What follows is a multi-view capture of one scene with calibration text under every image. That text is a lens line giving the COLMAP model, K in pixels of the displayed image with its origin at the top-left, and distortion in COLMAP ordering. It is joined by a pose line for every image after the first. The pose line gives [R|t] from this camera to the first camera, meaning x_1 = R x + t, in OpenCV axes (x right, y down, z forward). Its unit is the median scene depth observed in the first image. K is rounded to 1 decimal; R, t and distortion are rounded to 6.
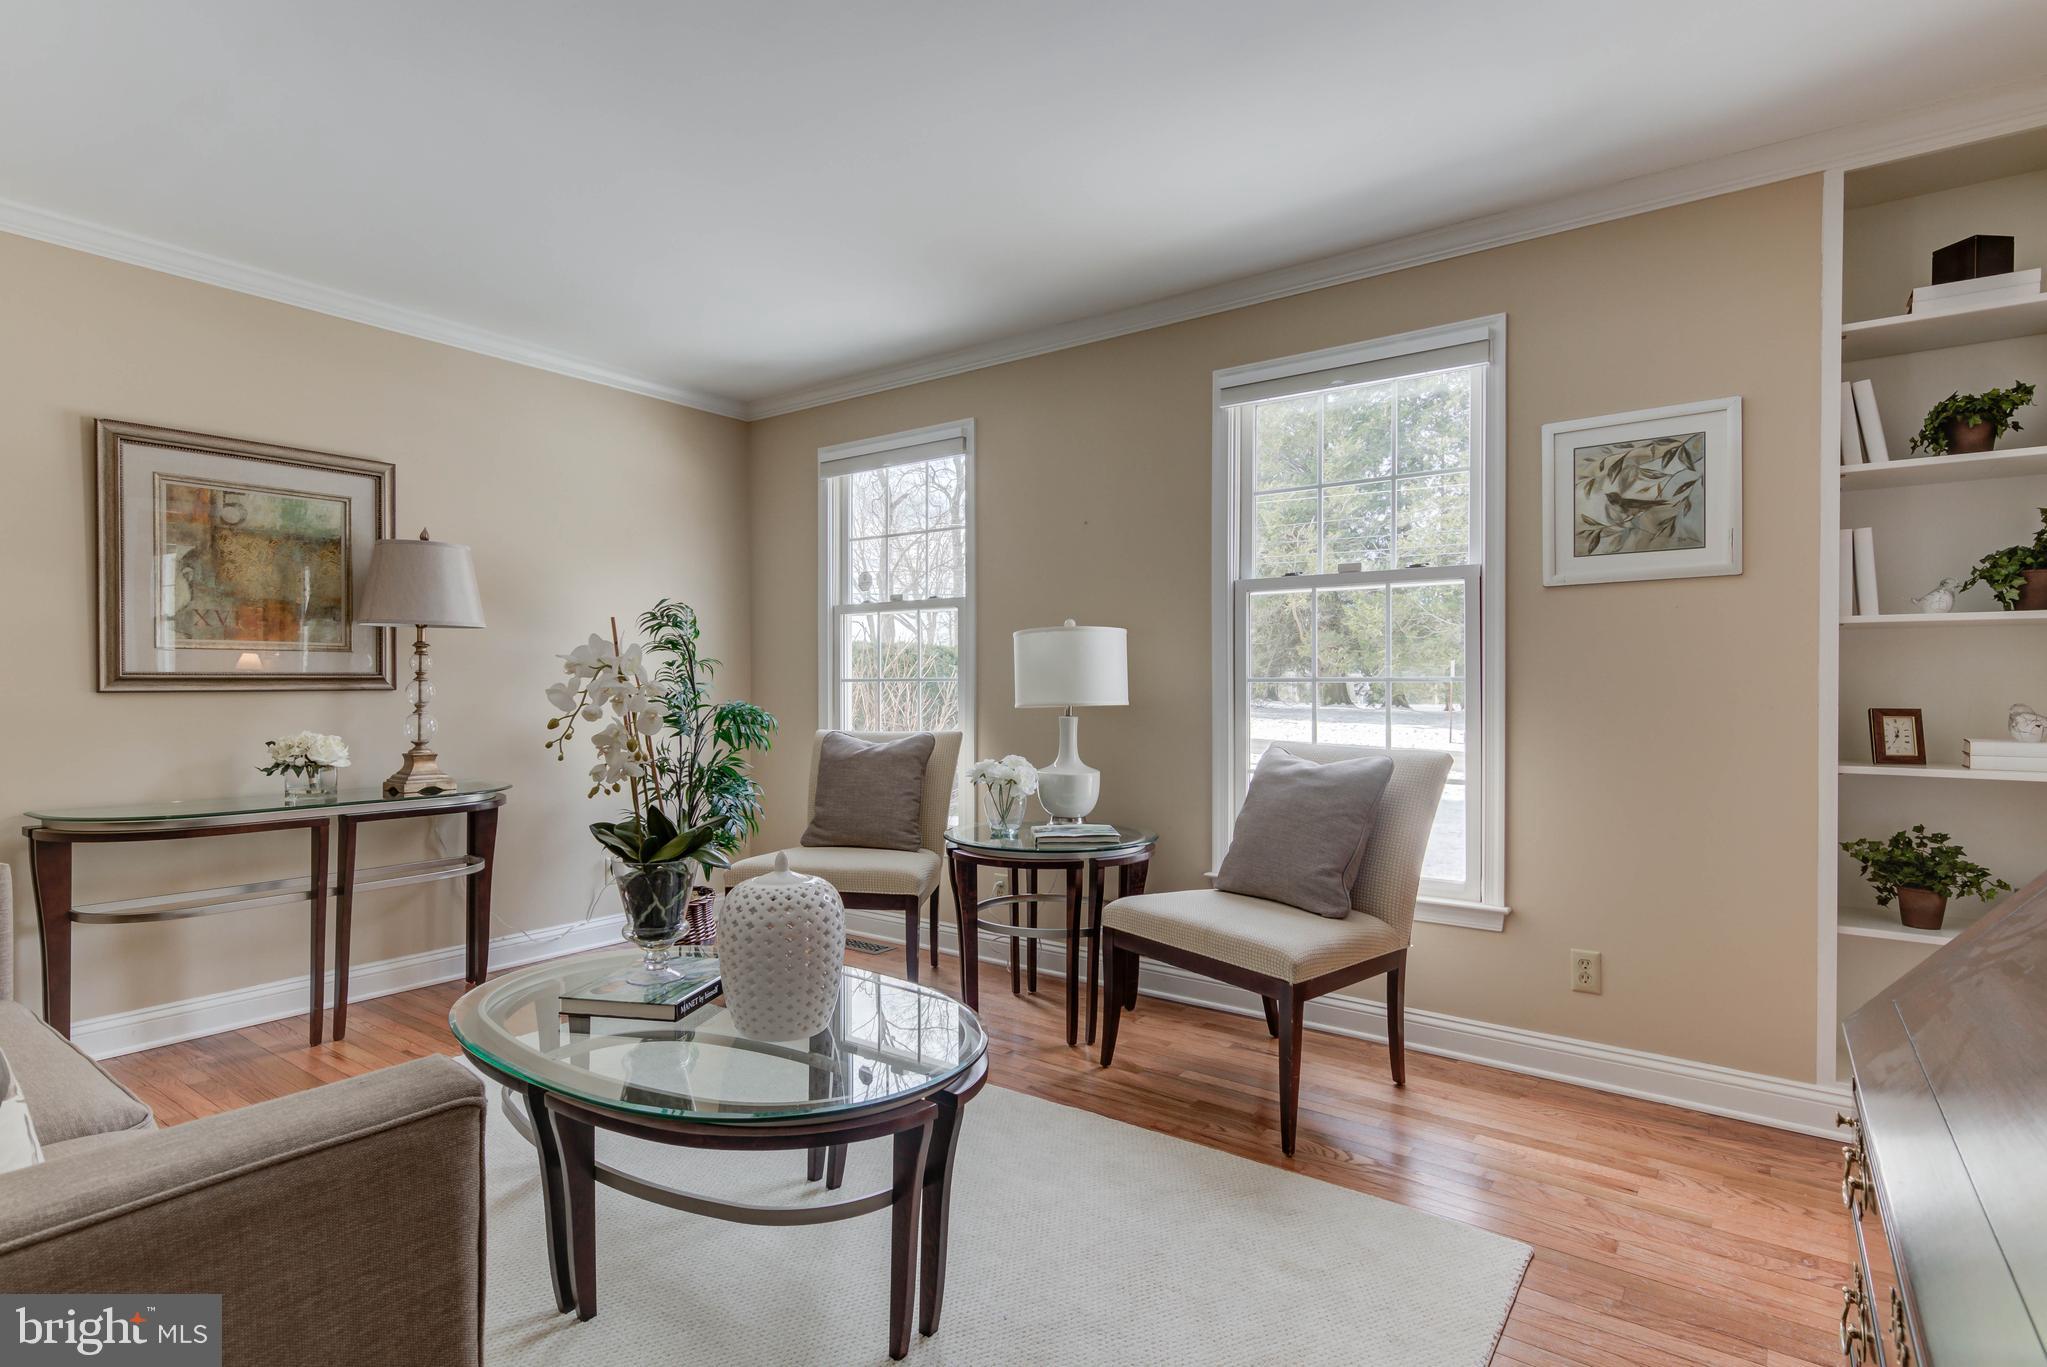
lens RADIAL K [[1026.4, 0, 1021.9], [0, 1026.4, 692.0], [0, 0, 1]] dist [0.024992, -0.010270]
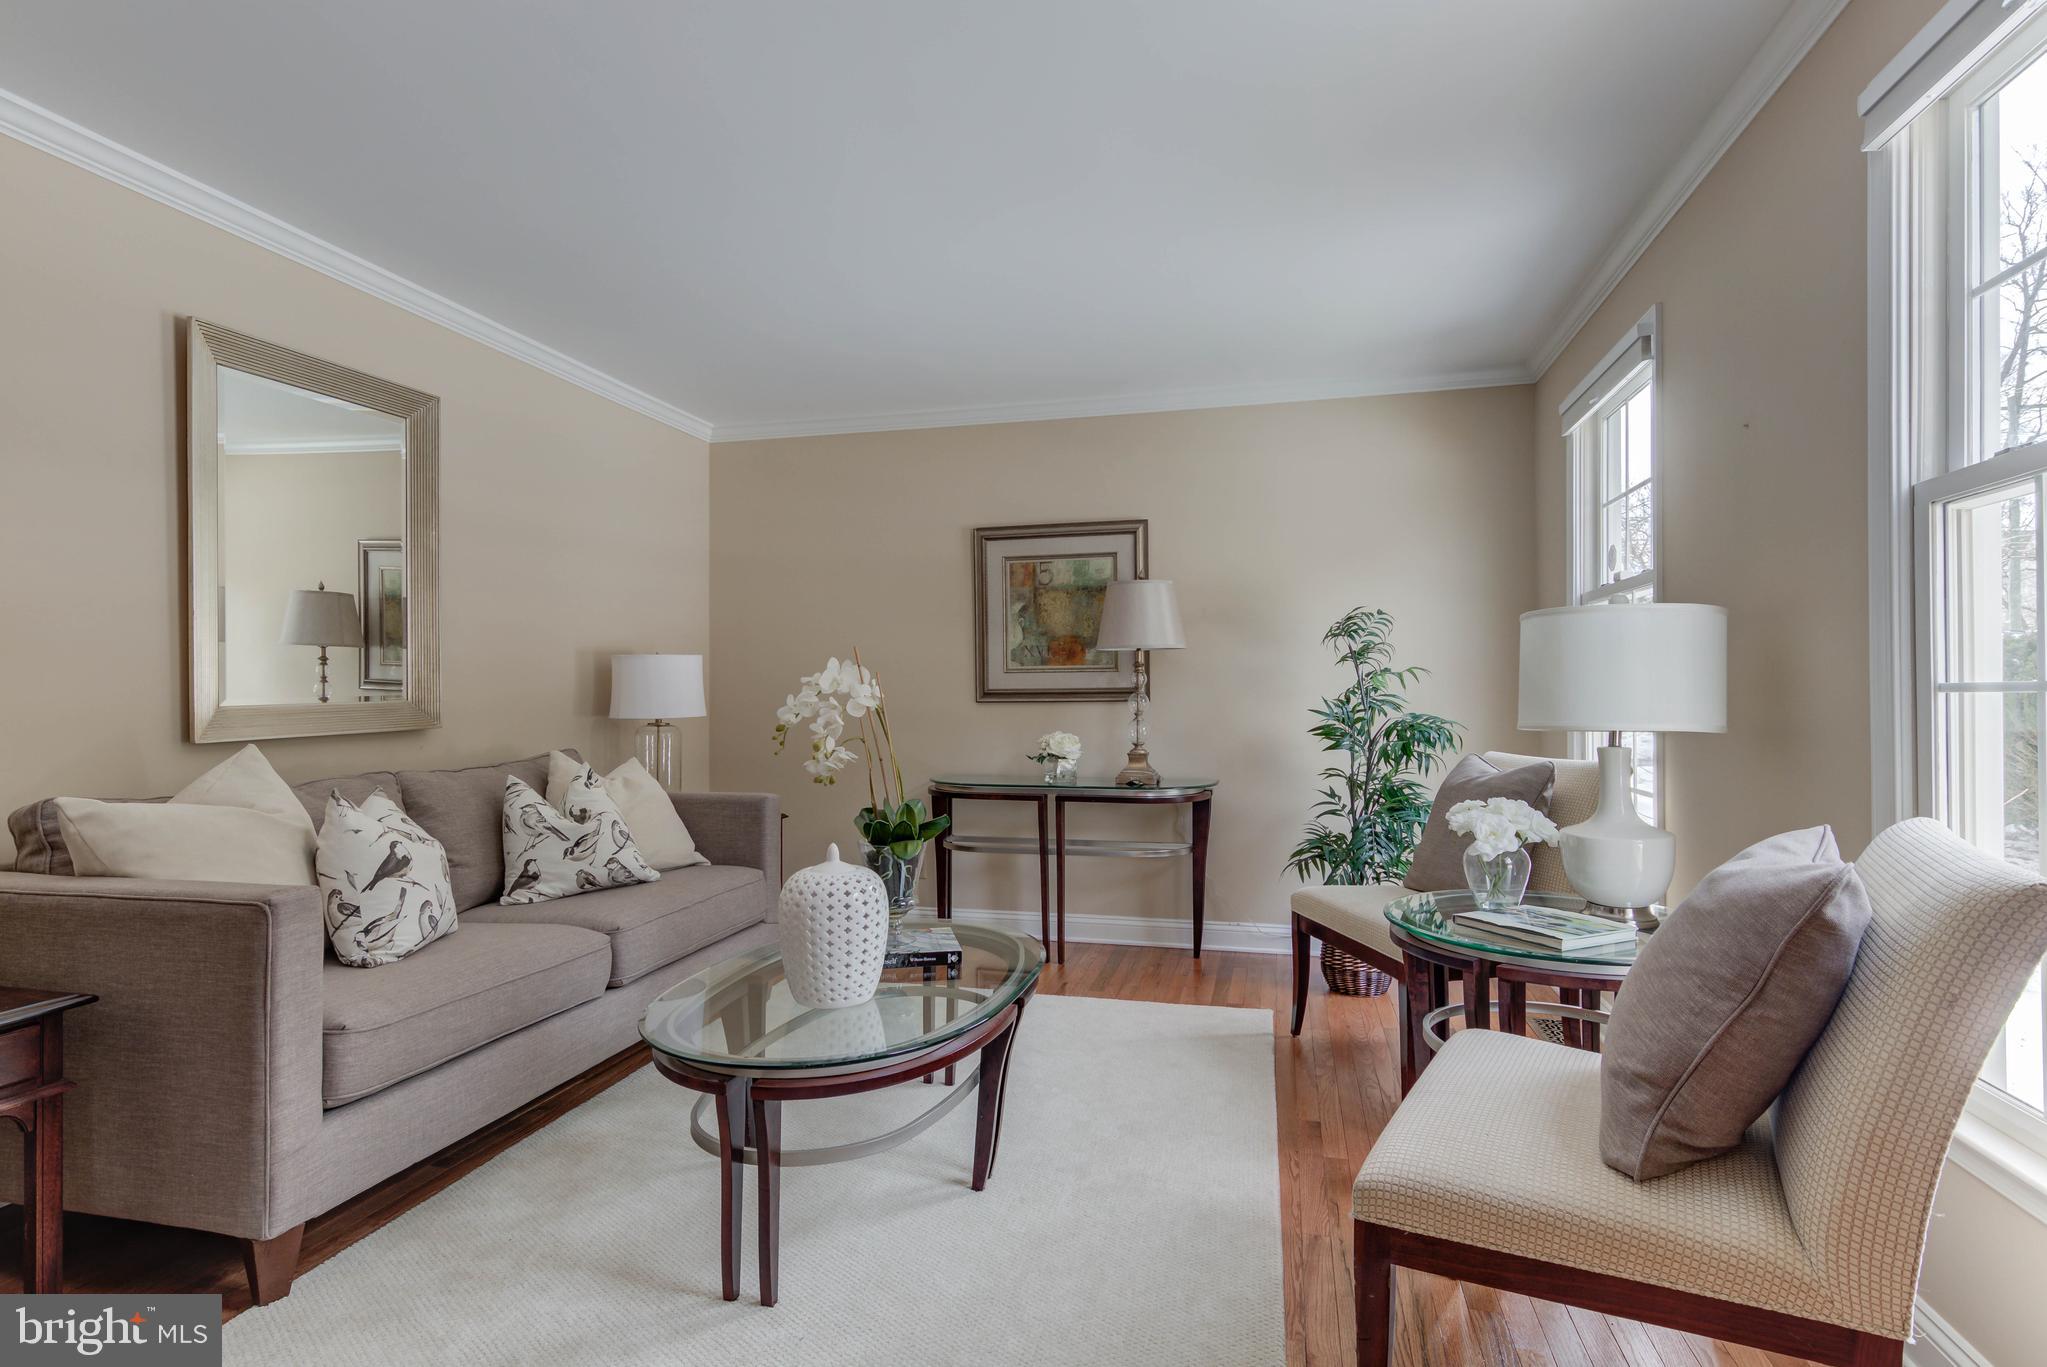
lens RADIAL K [[1026.4, 0, 1021.9], [0, 1026.4, 692.0], [0, 0, 1]] dist [0.024992, -0.010270]
pose [[0.379994, -0.004122, -0.924980, 0.535429], [-0.002971, 0.999979, -0.005677, -0.007008], [0.924984, 0.004906, 0.379974, 0.448935]]
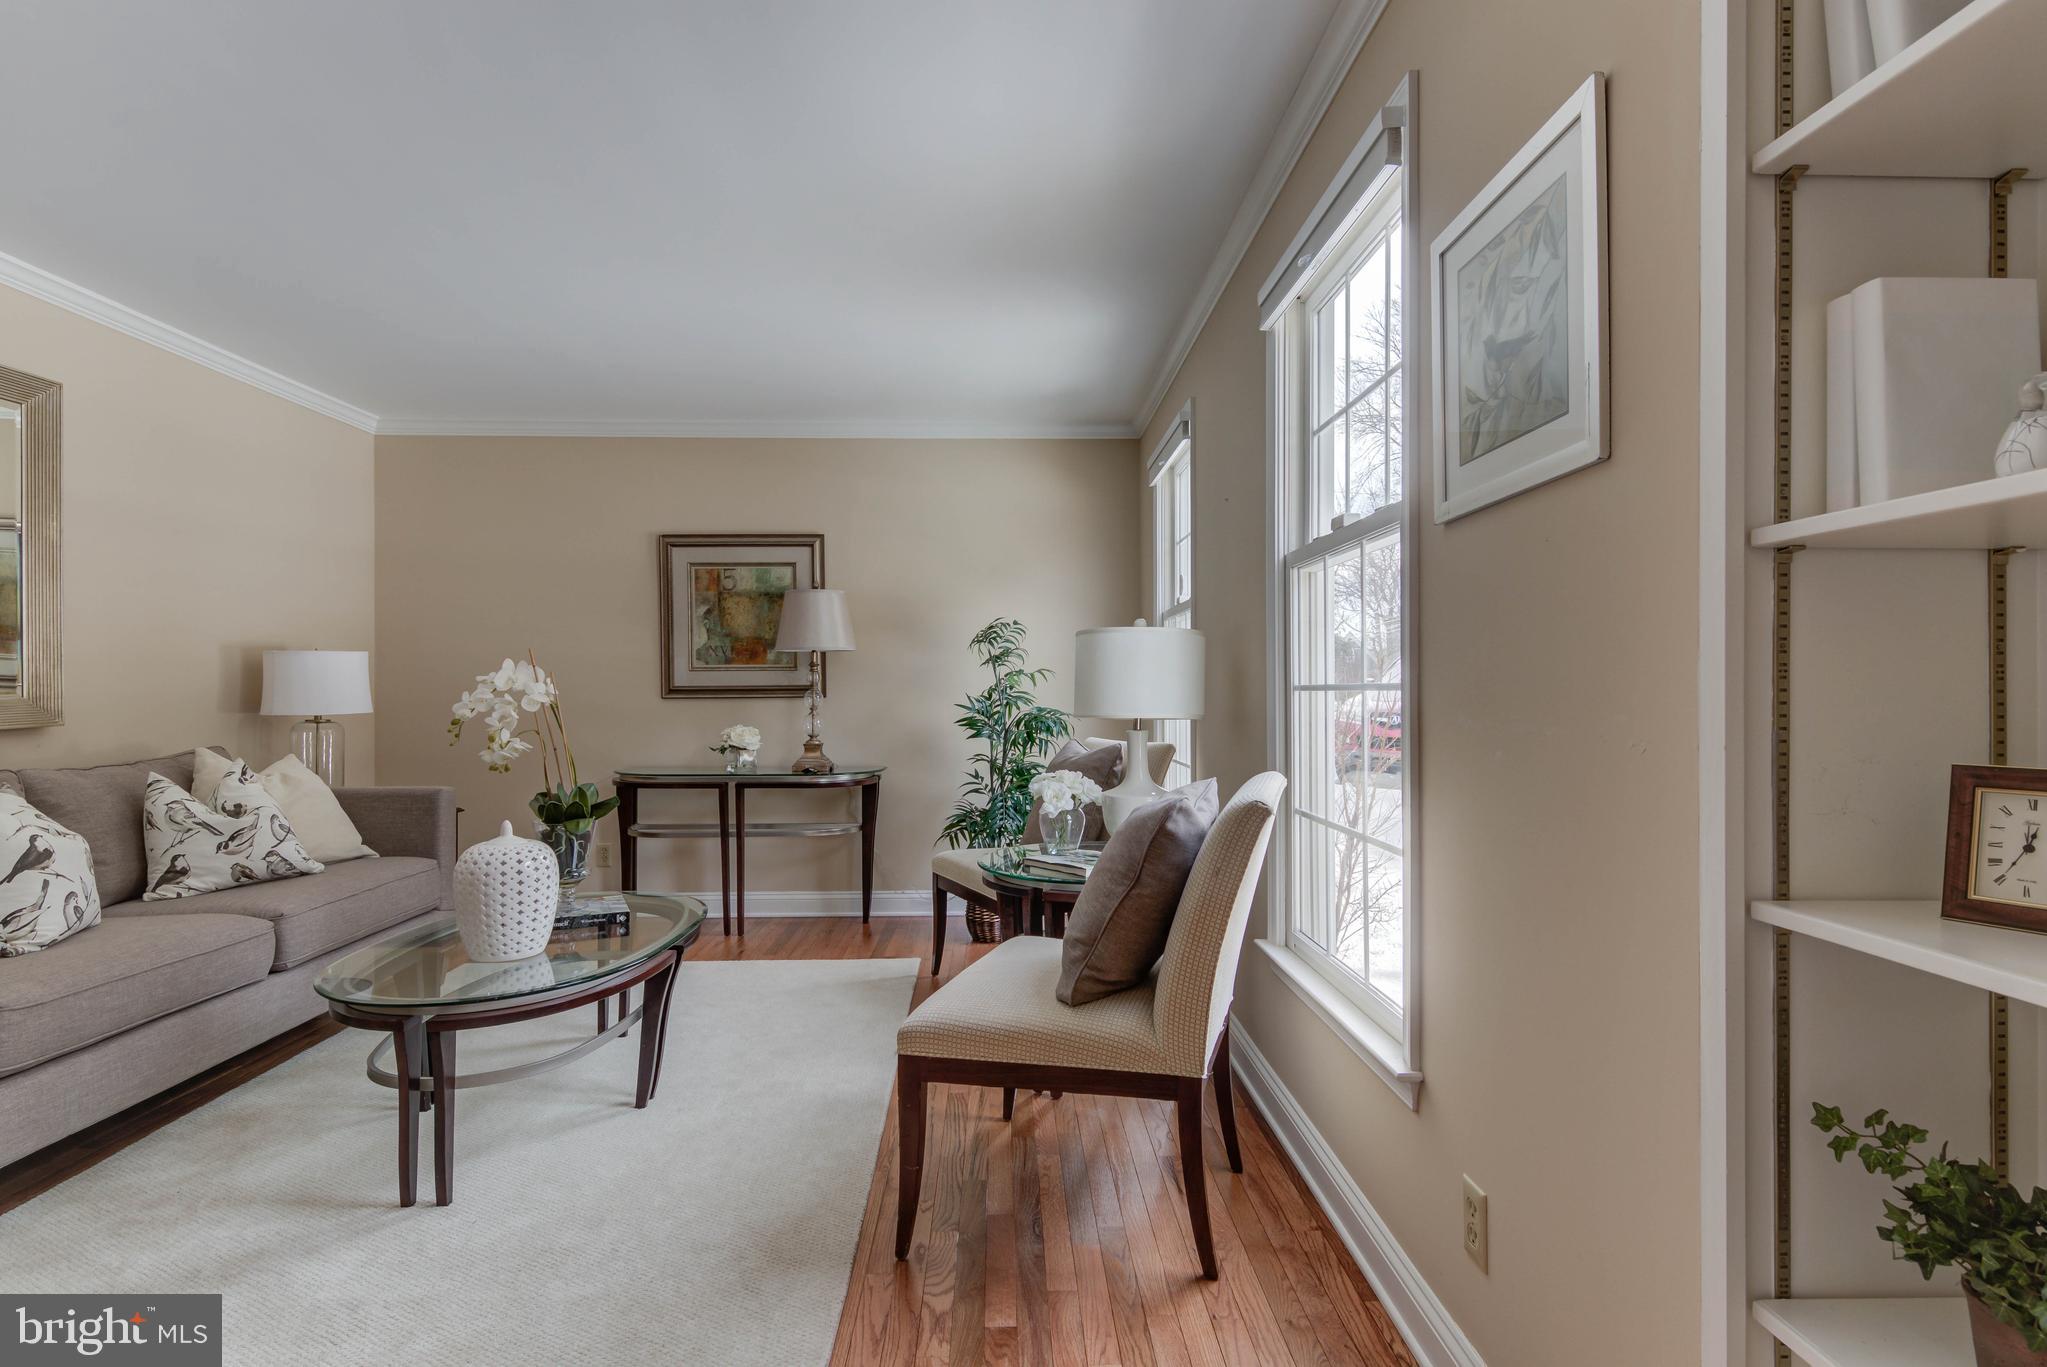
lens RADIAL K [[1026.4, 0, 1021.9], [0, 1026.4, 692.0], [0, 0, 1]] dist [0.024992, -0.010270]
pose [[0.613456, -0.000137, -0.789729, 0.723498], [-0.002973, 0.999992, -0.002483, -0.007913], [0.789723, 0.003871, 0.613451, 0.418813]]
